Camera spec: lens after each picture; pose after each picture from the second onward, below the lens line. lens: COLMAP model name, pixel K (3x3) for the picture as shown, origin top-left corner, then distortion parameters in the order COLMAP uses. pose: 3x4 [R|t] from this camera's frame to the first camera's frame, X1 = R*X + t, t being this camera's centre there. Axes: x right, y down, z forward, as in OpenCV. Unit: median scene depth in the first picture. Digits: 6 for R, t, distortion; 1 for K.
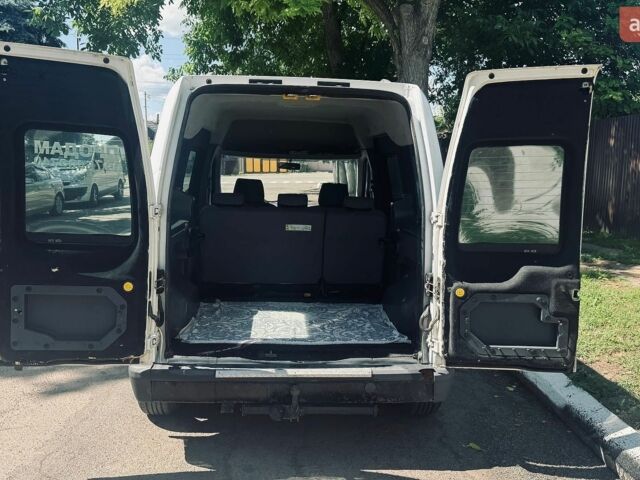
lens RADIAL K [[607.6, 0, 315.7], [0, 607.6, 229.1], [0, 0, 1]] dist [0.072690, -0.138169]
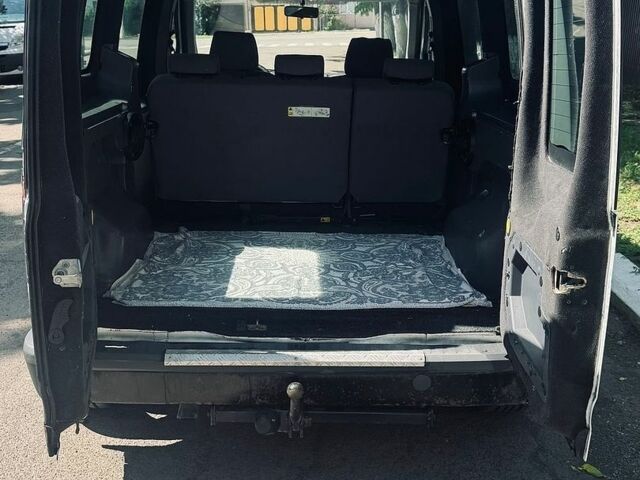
lens RADIAL K [[804.3, 0, 320.0], [0, 804.3, 240.0], [0, 0, 1]] dist [0.151449, -0.347403]
pose [[0.999159, 0.001877, -0.040971, 0.018452], [0.004593, 0.987549, 0.157242, -0.003293], [0.040756, -0.157298, 0.986710, 0.201133]]
